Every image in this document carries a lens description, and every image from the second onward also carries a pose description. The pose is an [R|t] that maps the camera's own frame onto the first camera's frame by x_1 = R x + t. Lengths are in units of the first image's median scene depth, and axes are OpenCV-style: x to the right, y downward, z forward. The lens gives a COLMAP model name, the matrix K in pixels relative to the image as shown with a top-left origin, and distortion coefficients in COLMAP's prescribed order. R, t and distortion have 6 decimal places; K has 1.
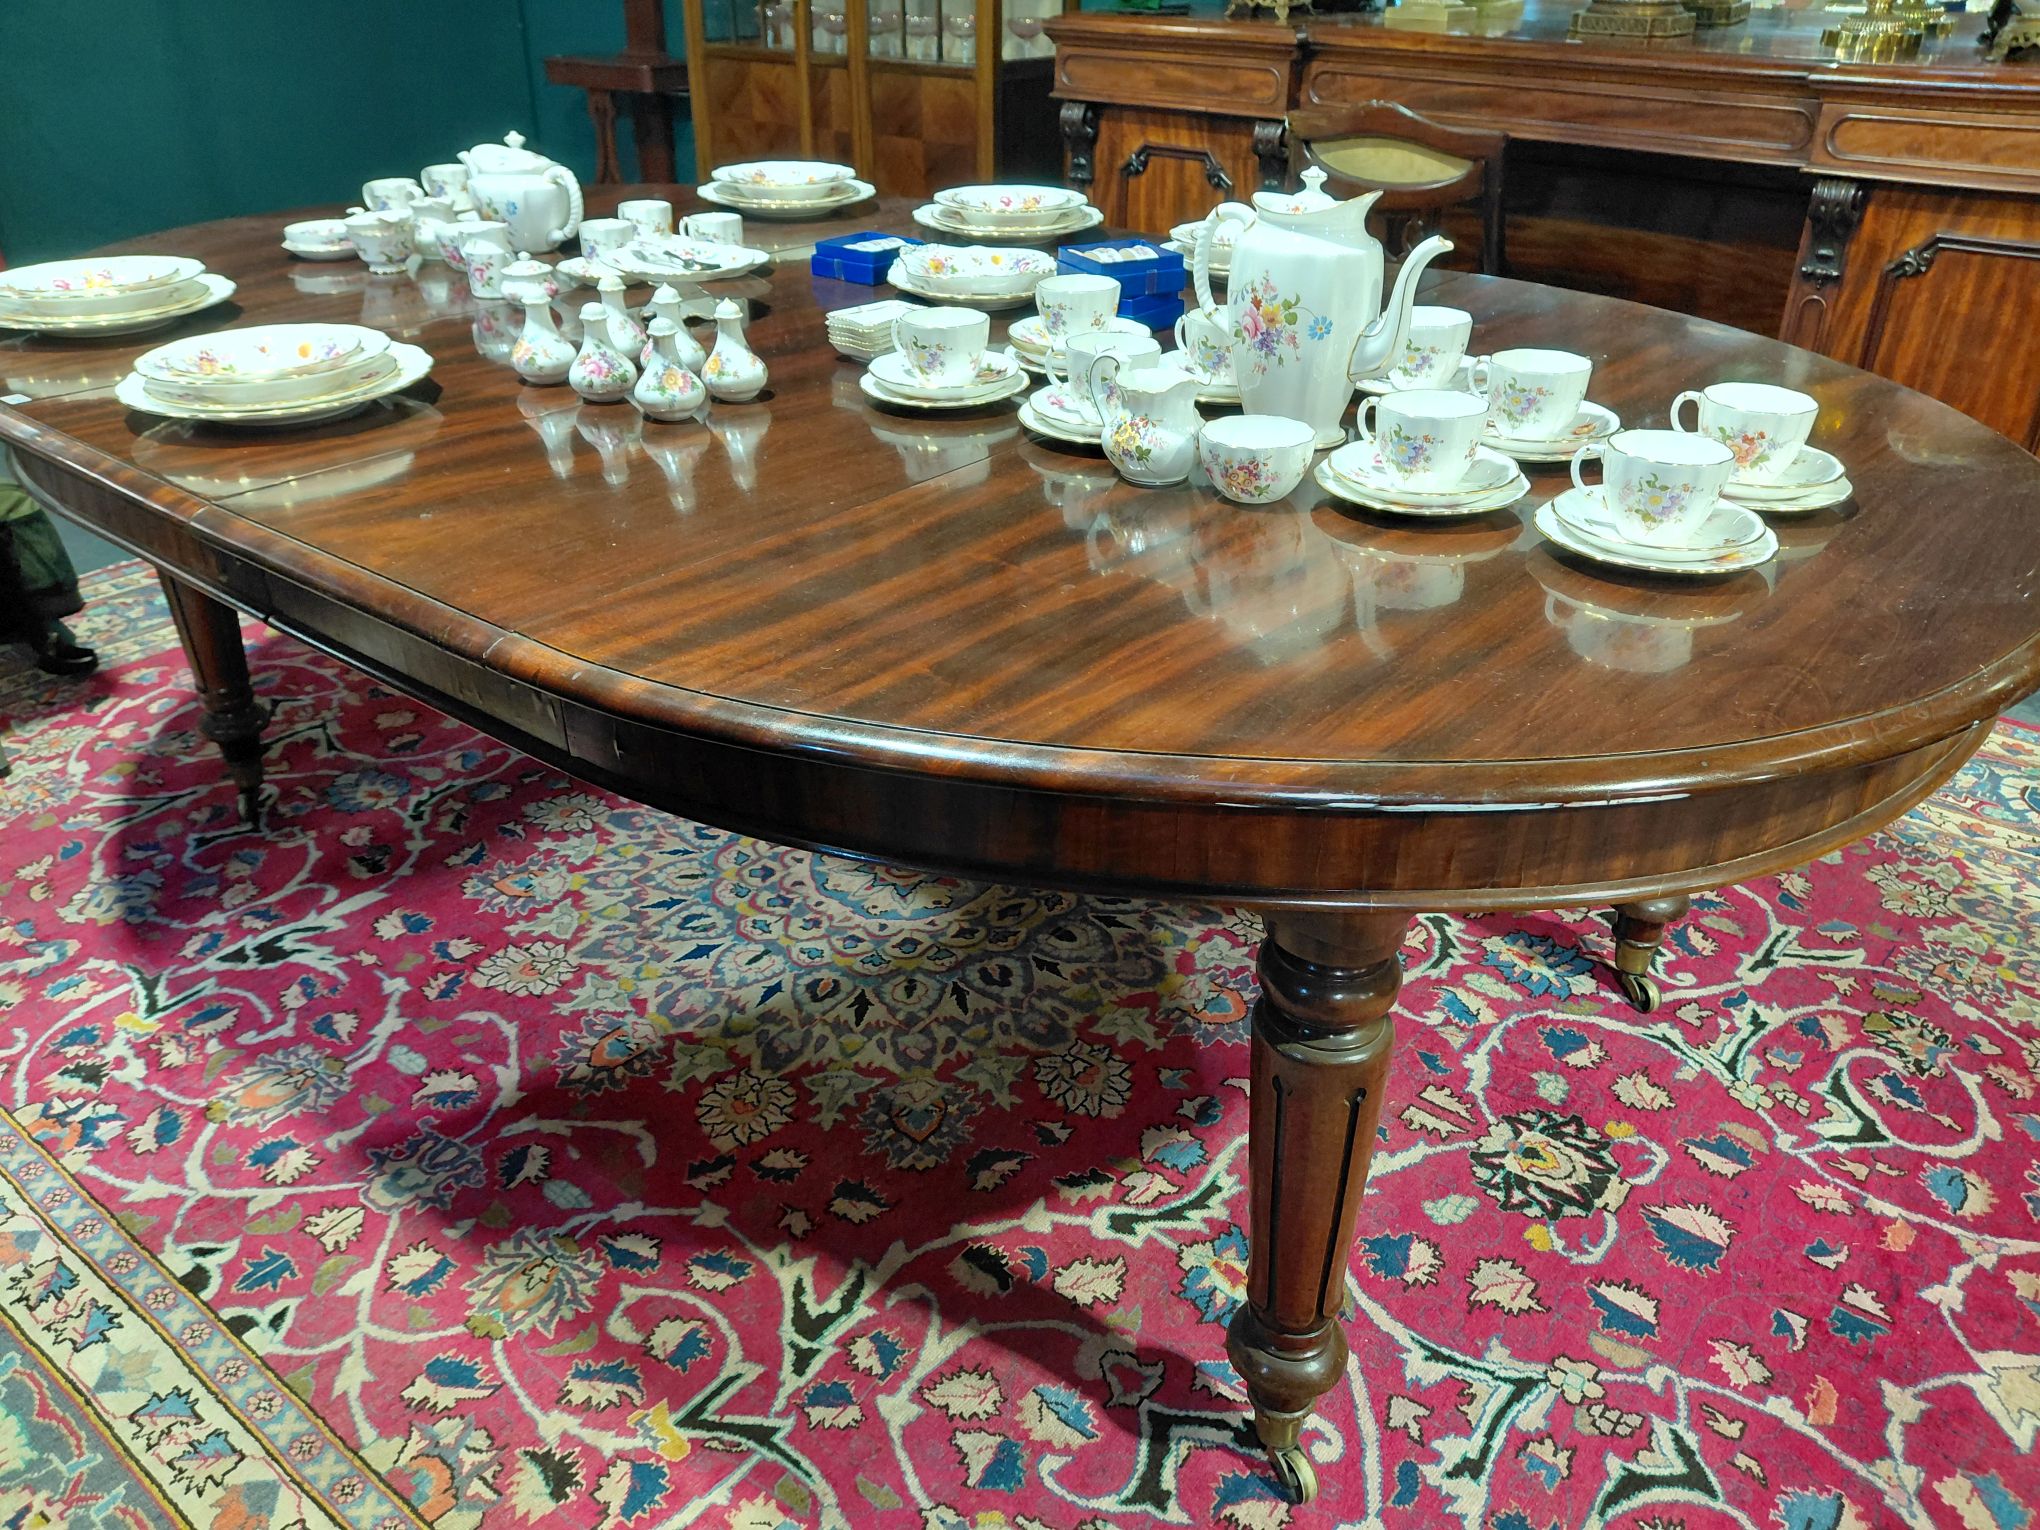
lens RADIAL K [[1511.5, 0, 985.0], [0, 1511.5, 801.8], [0, 0, 1]] dist [-0.003569, -0.023083]
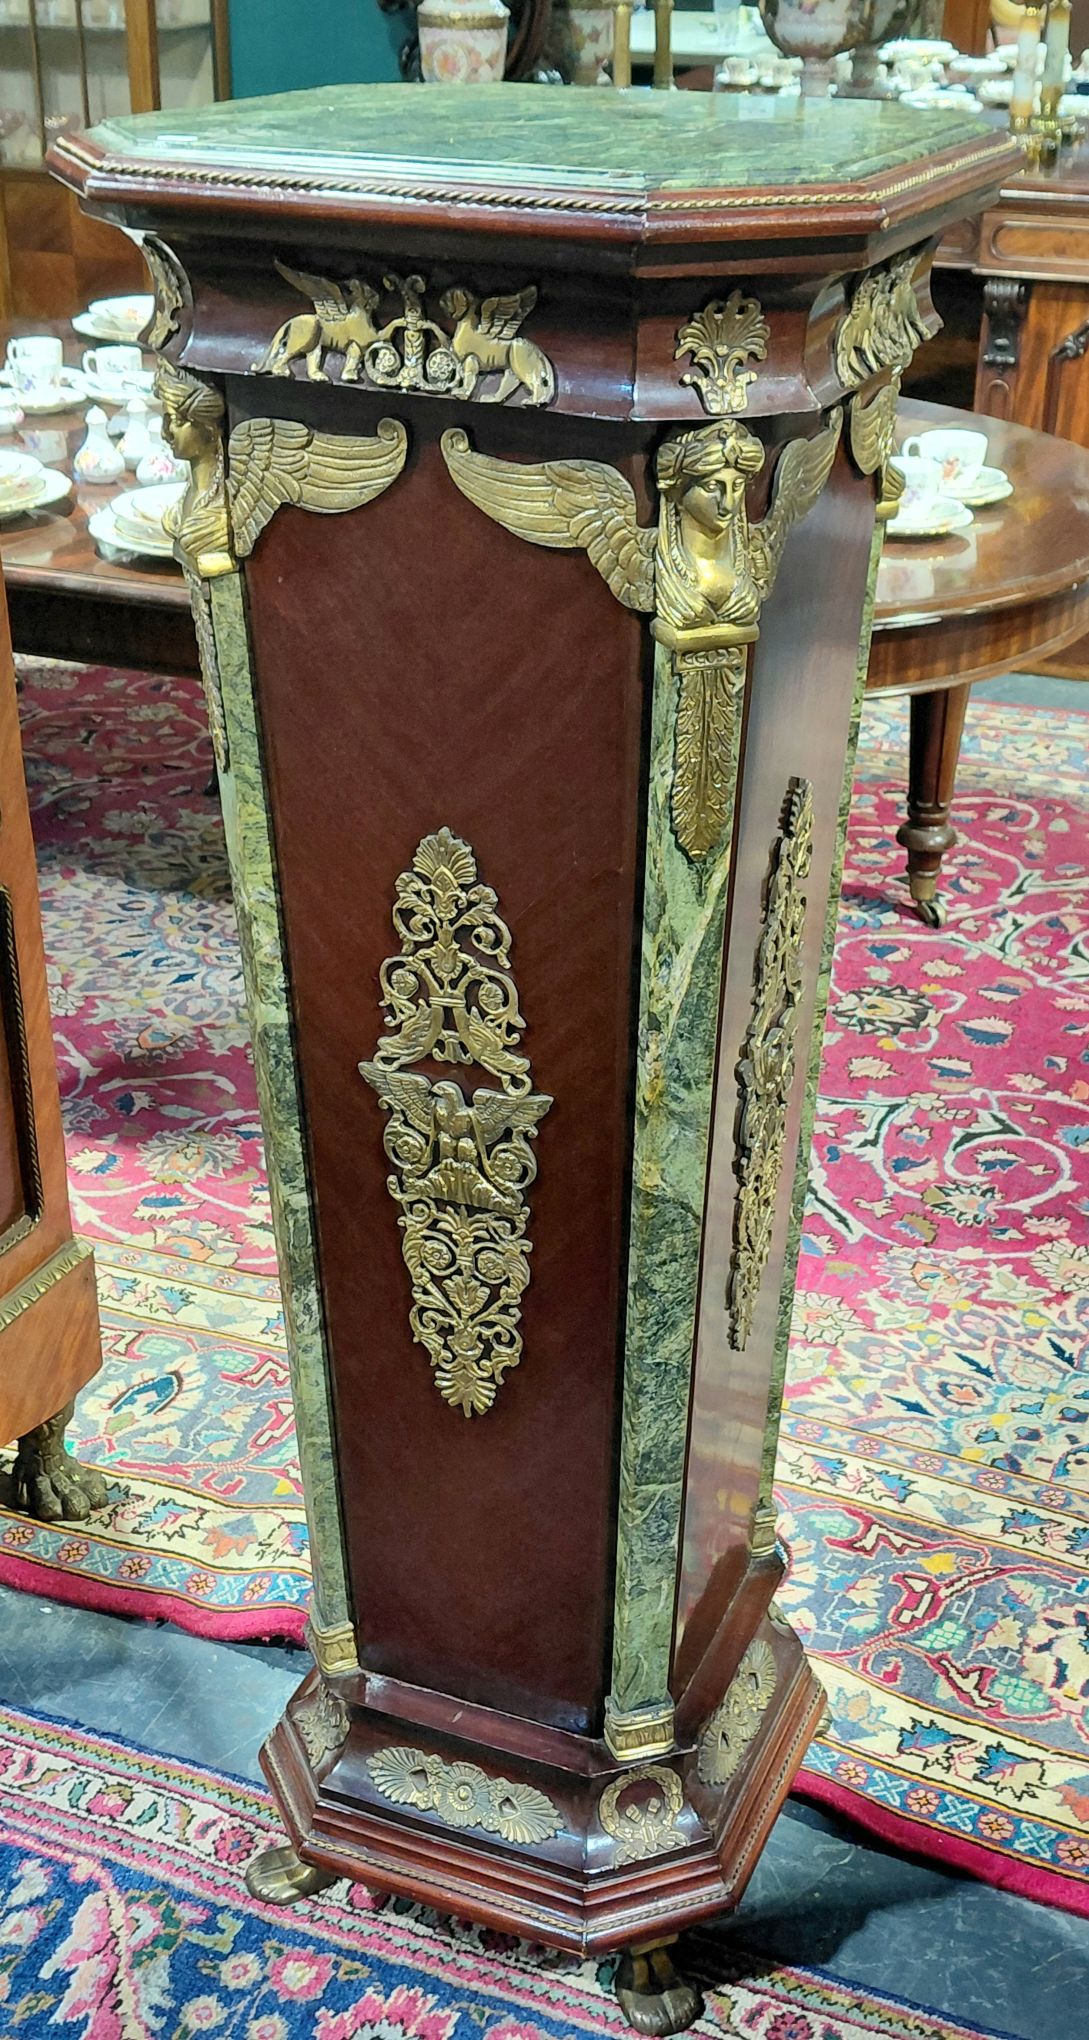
lens RADIAL K [[2109.8, 0, 544.0], [0, 2109.8, 1023.1], [0, 0, 1]] dist [0.103820, 0.000000]
pose [[0.963236, -0.113233, 0.243627, -0.391163], [0.126164, 0.991278, -0.038094, 0.280106], [-0.237188, 0.067431, 0.969121, -0.780699]]
